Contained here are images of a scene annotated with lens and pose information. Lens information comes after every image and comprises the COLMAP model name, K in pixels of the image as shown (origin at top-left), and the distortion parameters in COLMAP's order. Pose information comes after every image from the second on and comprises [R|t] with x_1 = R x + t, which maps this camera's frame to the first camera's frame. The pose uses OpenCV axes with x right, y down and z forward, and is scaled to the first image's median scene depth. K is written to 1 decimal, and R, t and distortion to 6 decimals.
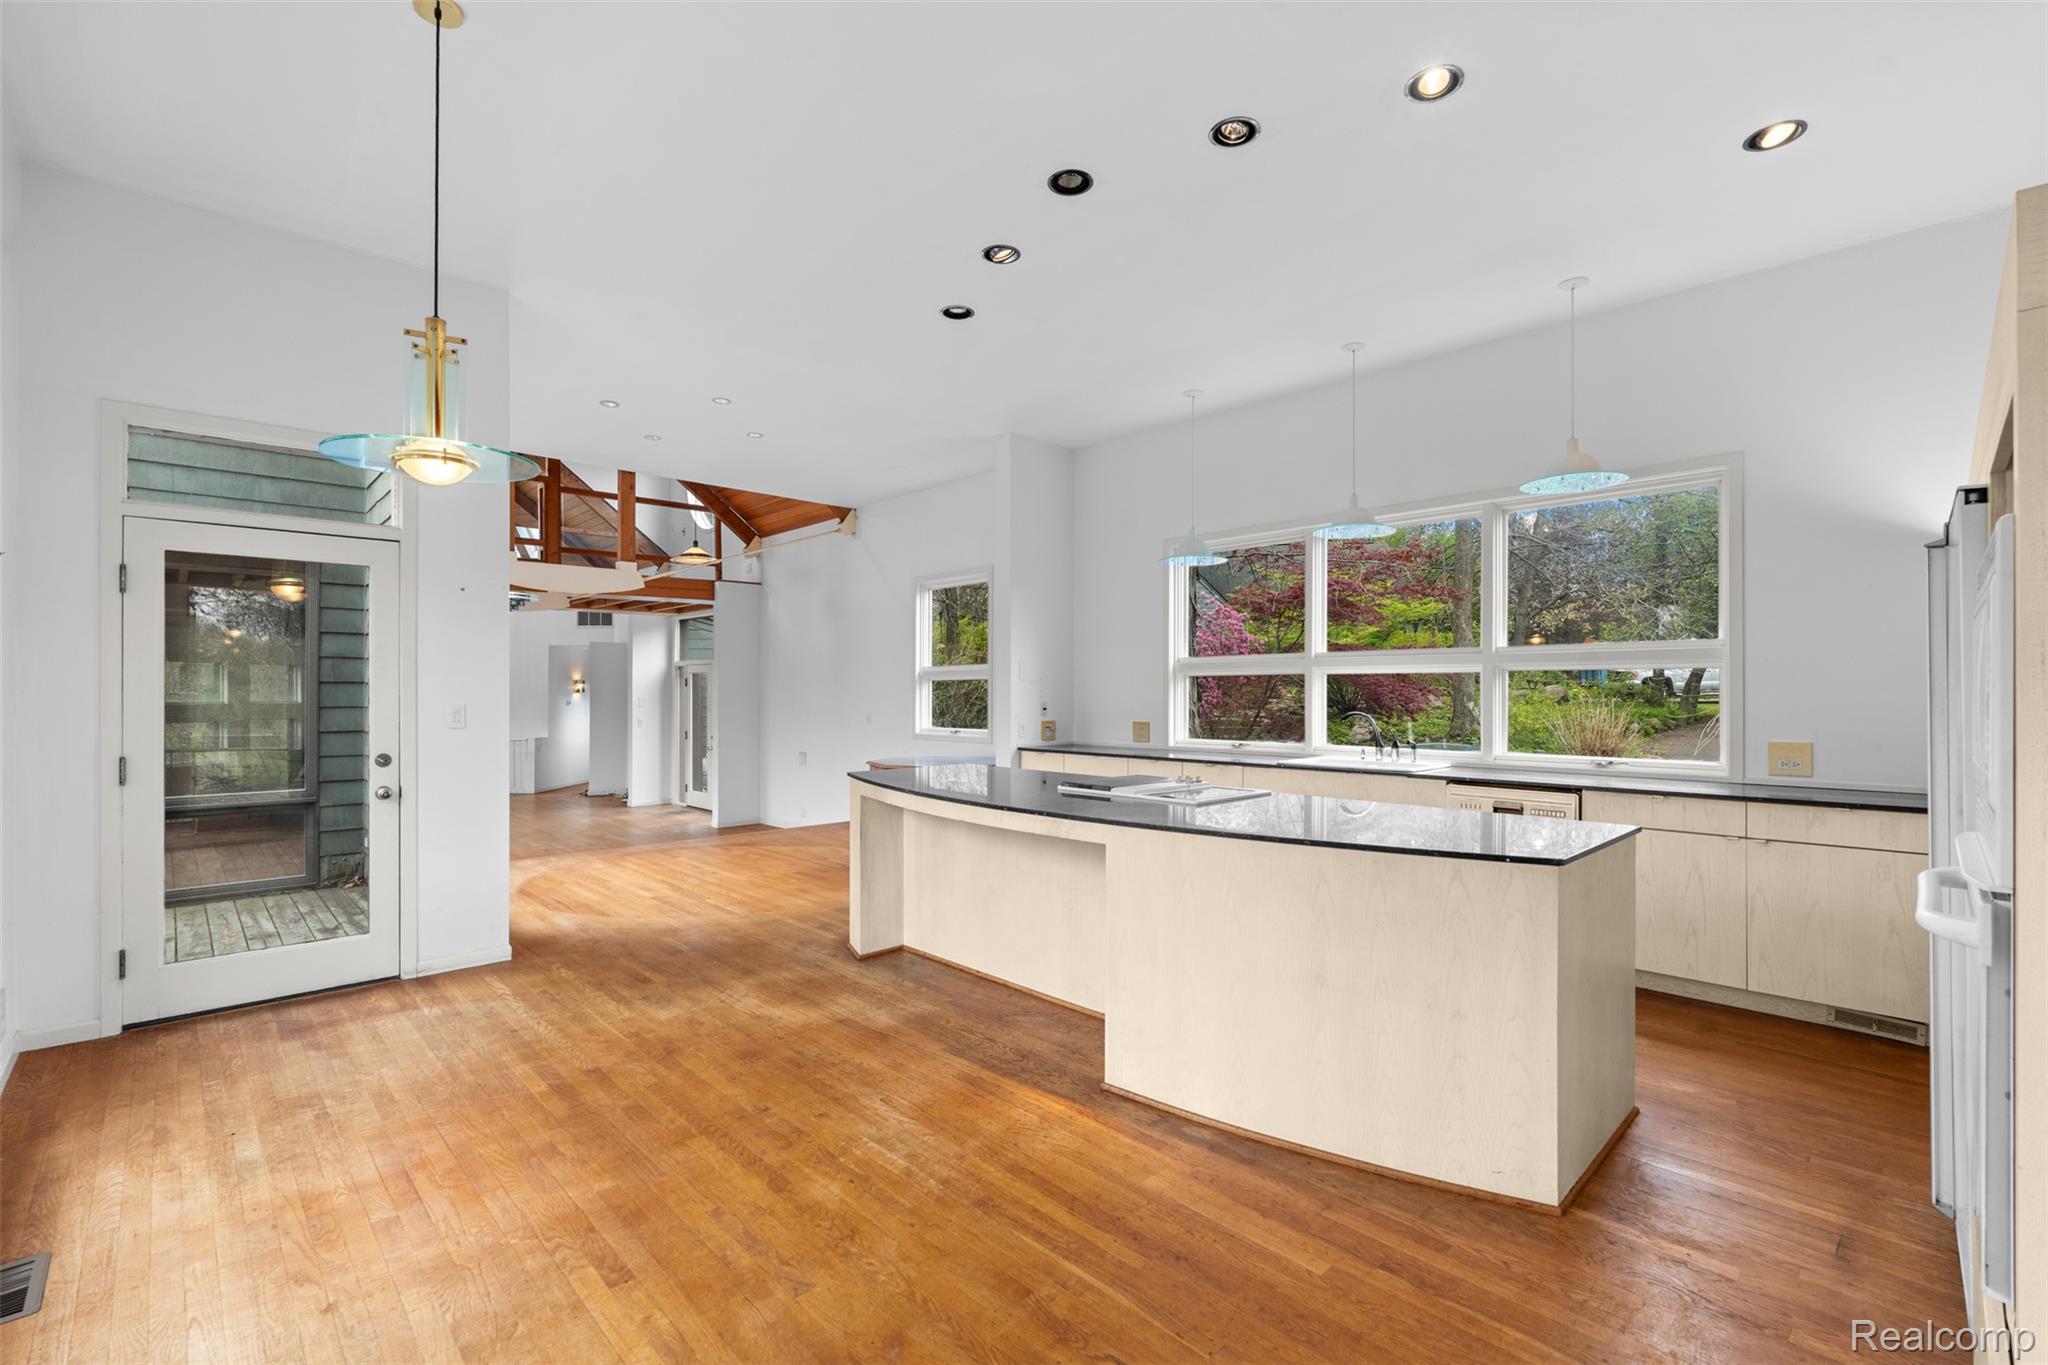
lens RADIAL K [[890.7, 0, 1049.9], [0, 890.7, 690.4], [0, 0, 1]] dist [-0.006670, -0.000453]
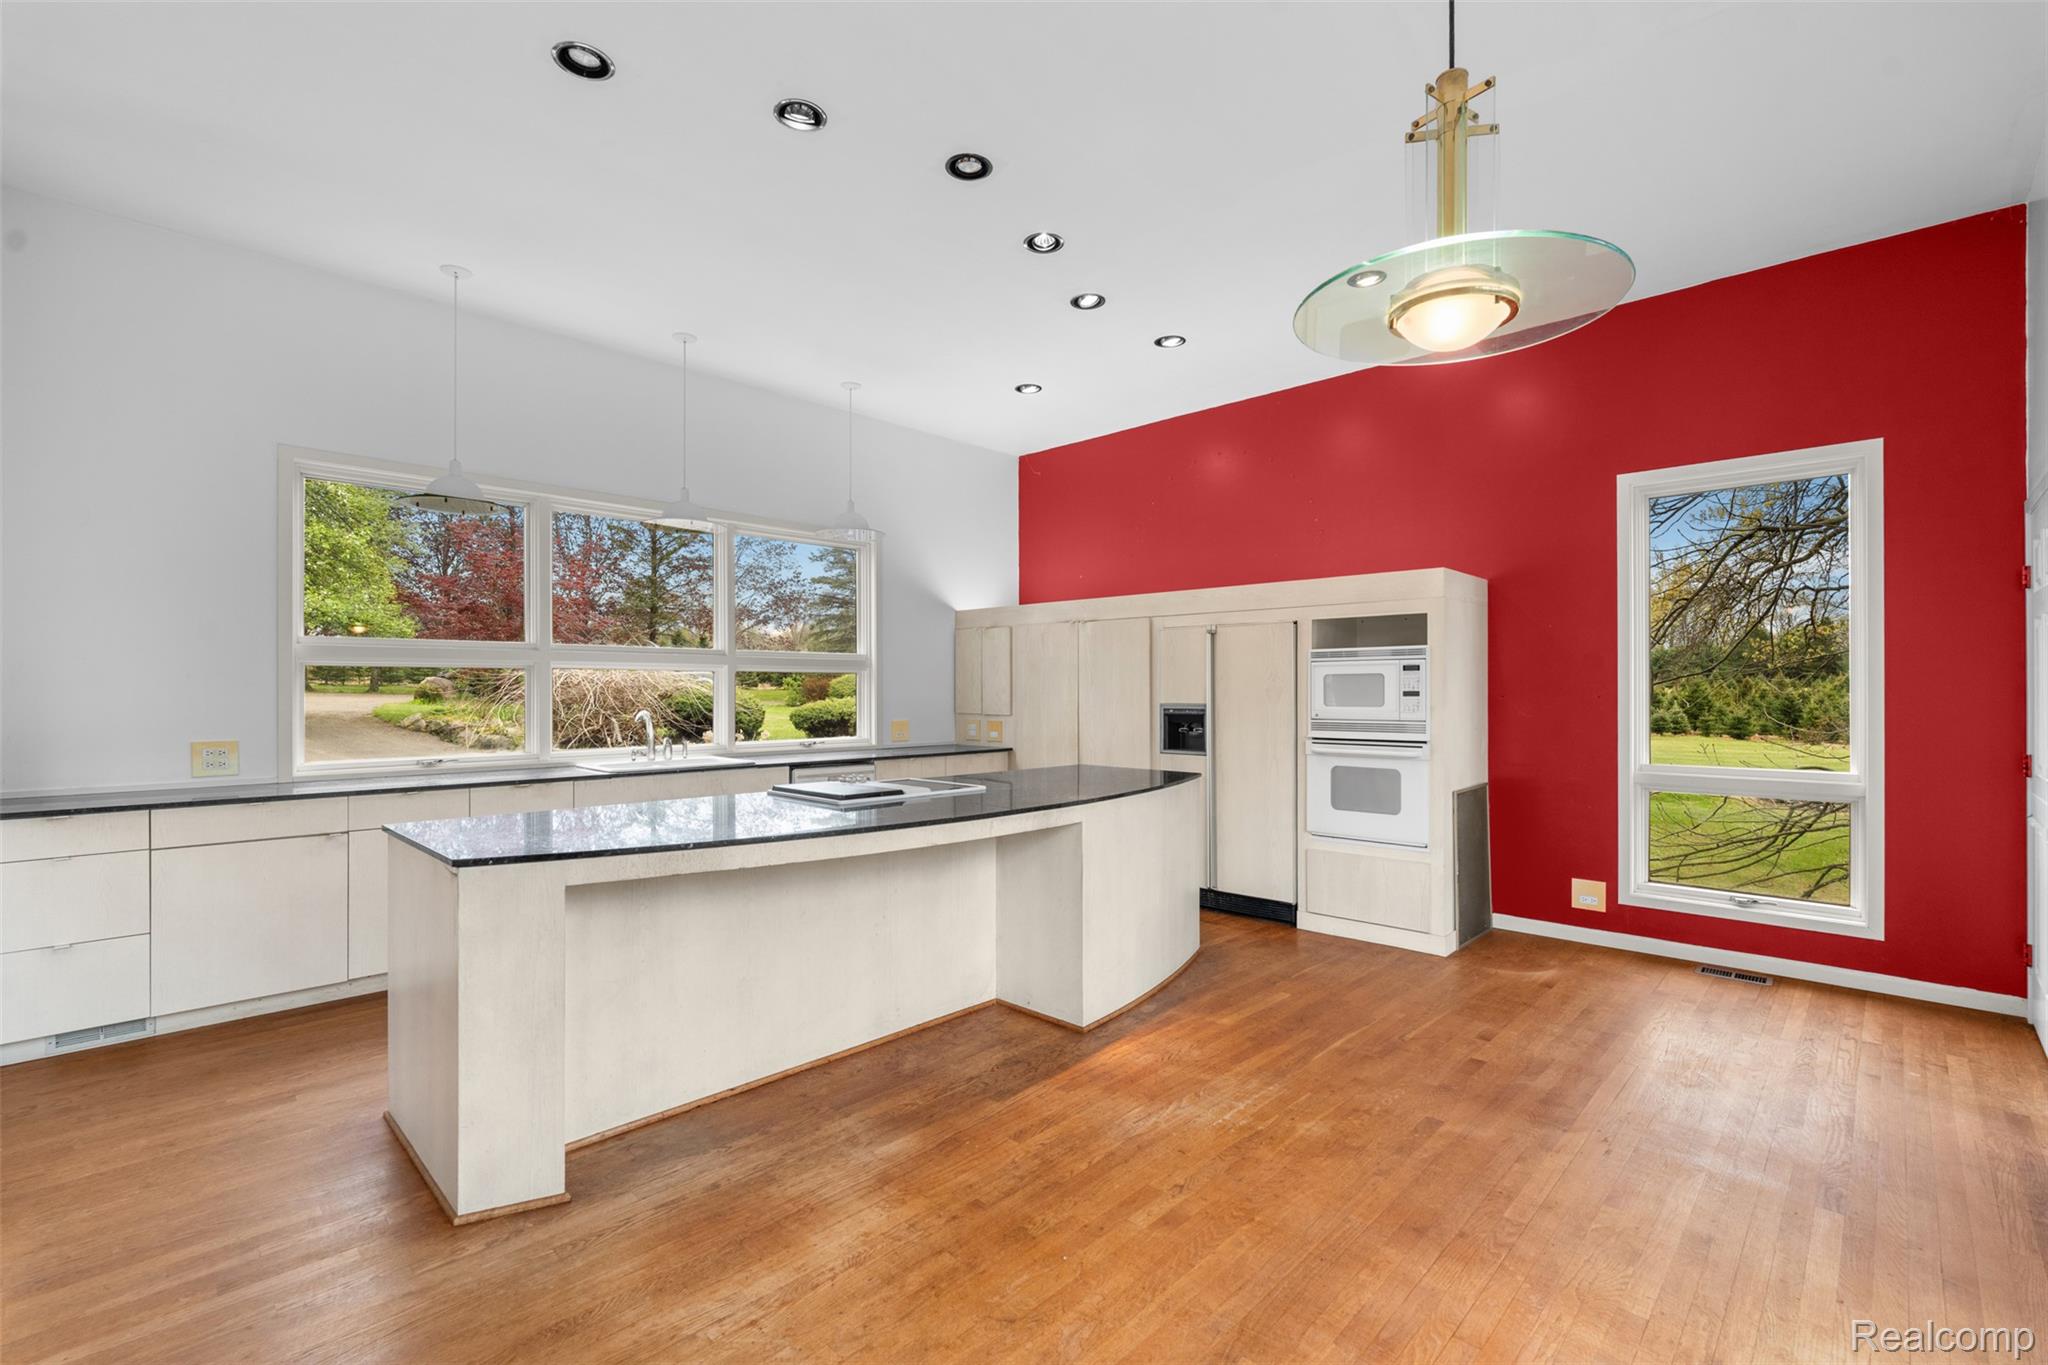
lens RADIAL K [[897.5, 0, 1001.3], [0, 897.5, 694.4], [0, 0, 1]] dist [-0.003761, 0.000034]
pose [[-0.003906, -0.007315, 0.999966, -1.019351], [-0.003338, 0.999968, 0.007302, -0.002228], [-0.999987, -0.003310, -0.003931, 1.024458]]
